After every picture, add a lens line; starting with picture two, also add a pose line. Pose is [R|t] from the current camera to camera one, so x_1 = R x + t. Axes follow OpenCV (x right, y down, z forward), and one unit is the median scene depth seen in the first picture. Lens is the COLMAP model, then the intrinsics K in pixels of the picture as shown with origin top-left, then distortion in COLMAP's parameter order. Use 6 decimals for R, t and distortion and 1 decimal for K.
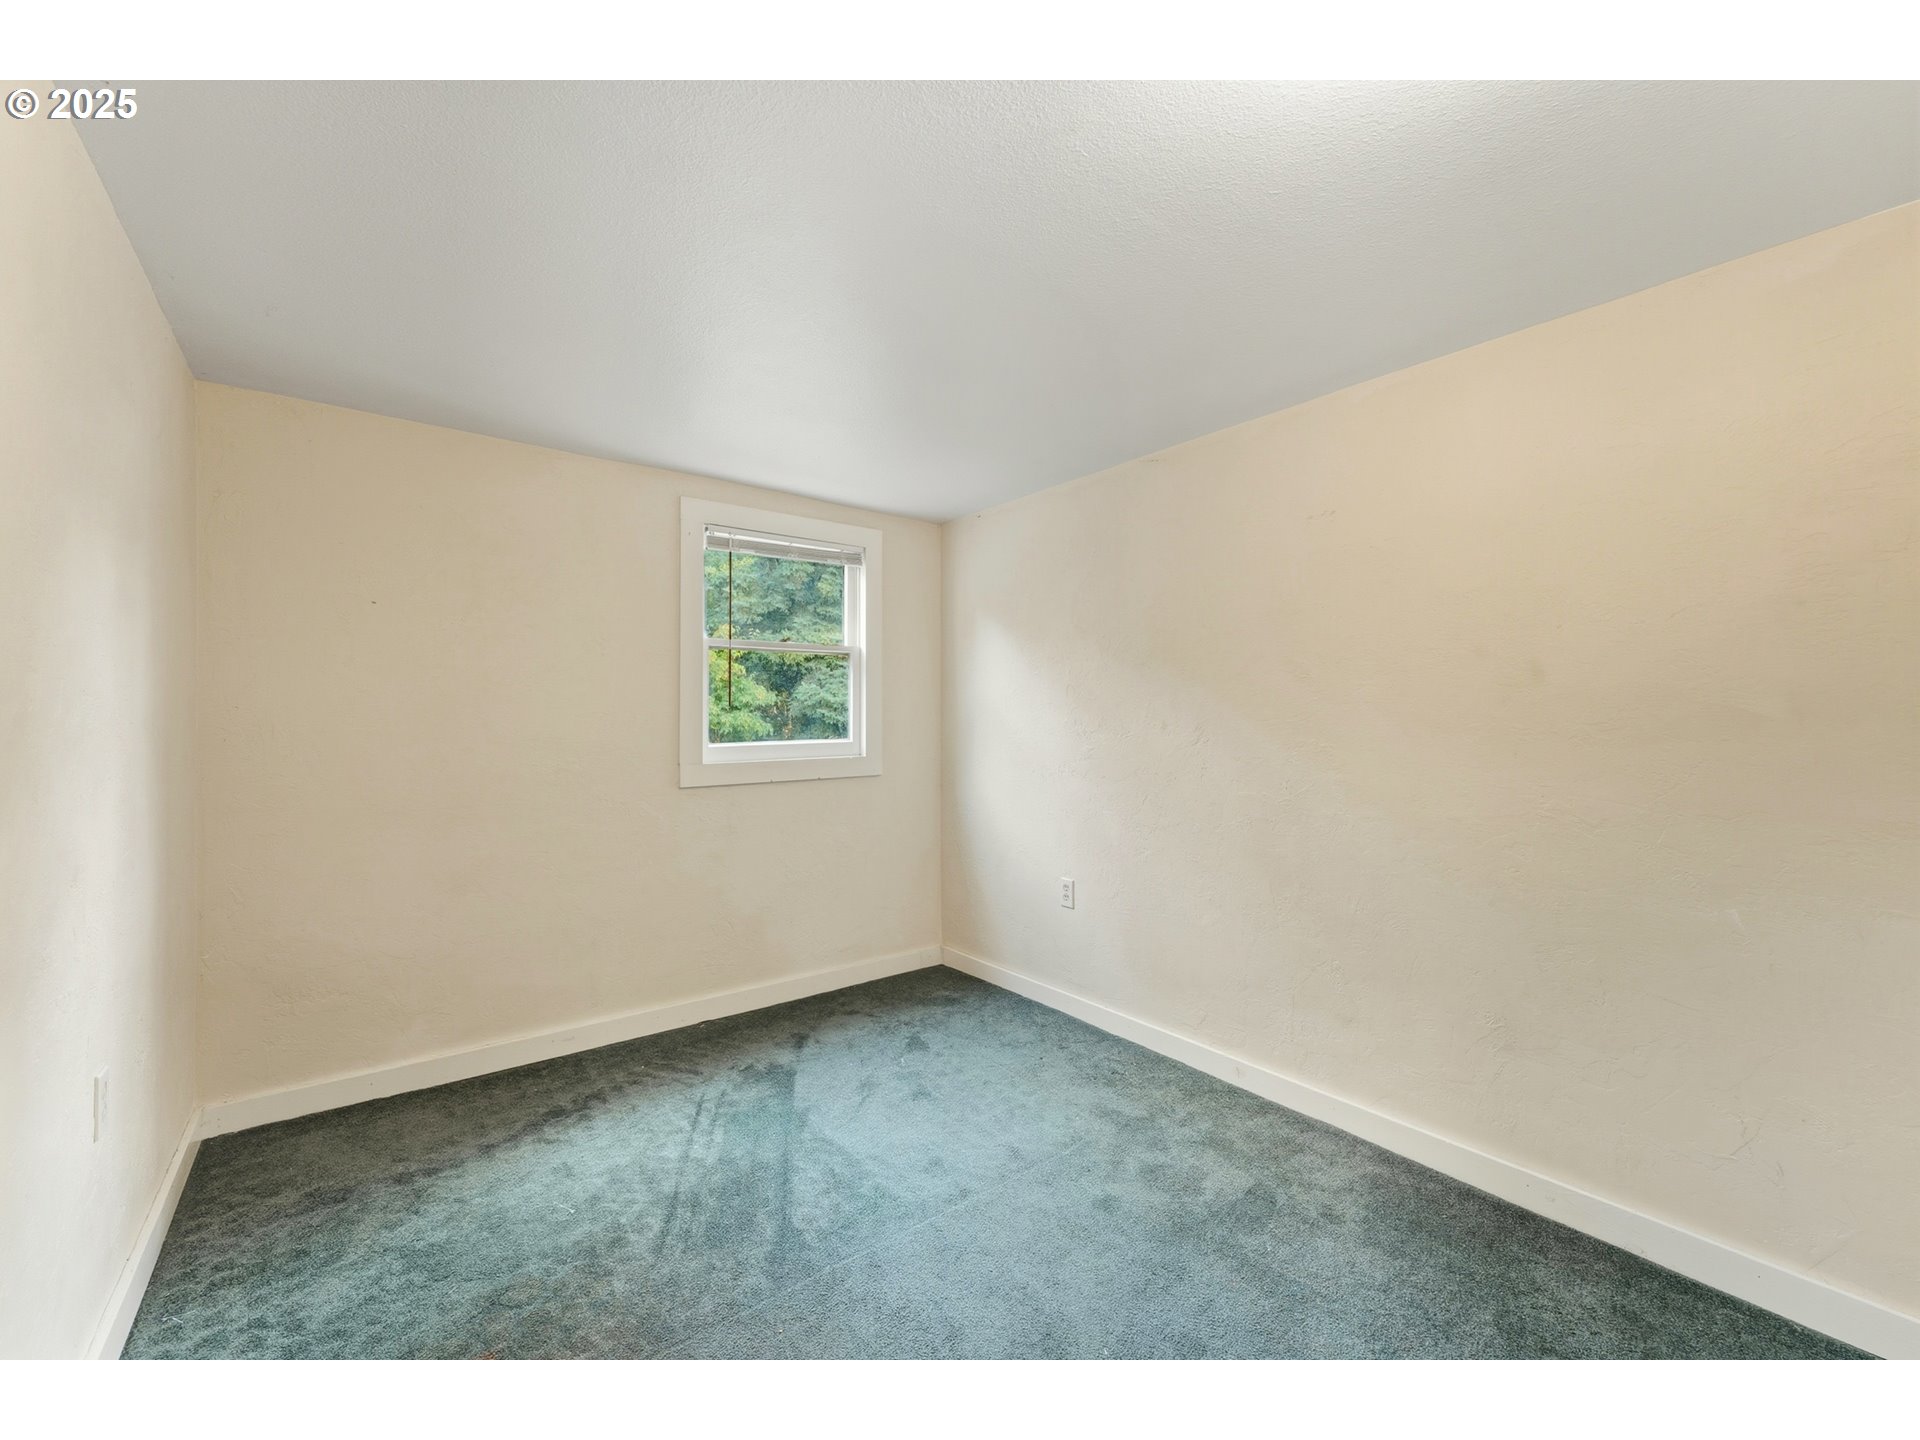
lens RADIAL K [[769.5, 0, 959.6], [0, 769.5, 717.2], [0, 0, 1]] dist [0.000458, -0.000078]
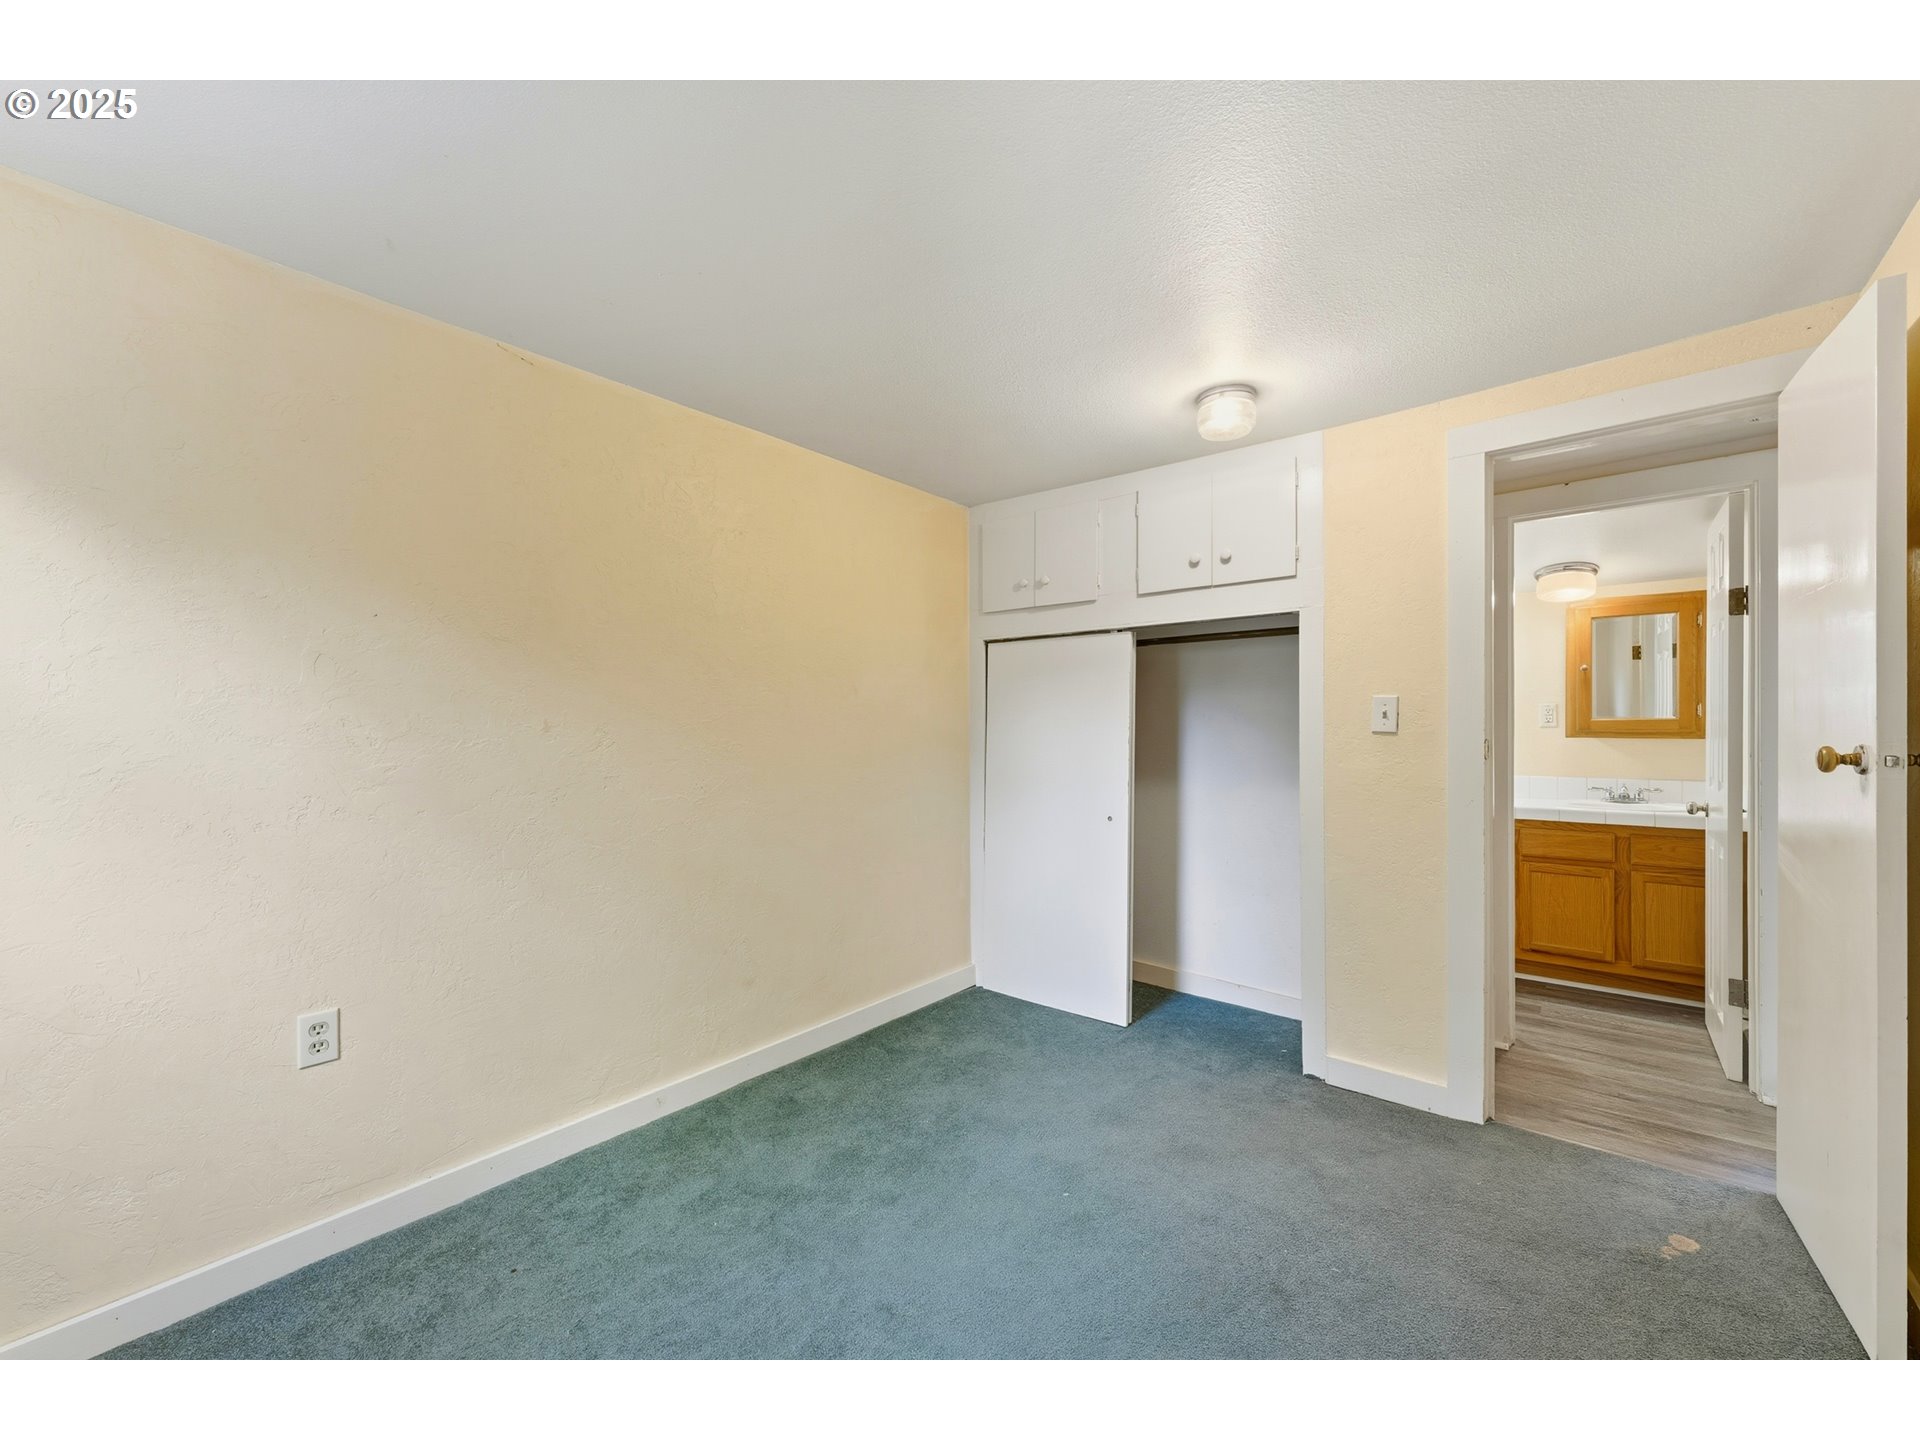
lens RADIAL K [[769.5, 0, 956.3], [0, 769.5, 724.4], [0, 0, 1]] dist [0.000458, -0.000078]
pose [[-0.218436, -0.000769, 0.975851, -0.572273], [0.000344, 1.000000, 0.000865, 0.008285], [-0.975851, 0.000525, -0.218436, 0.799917]]
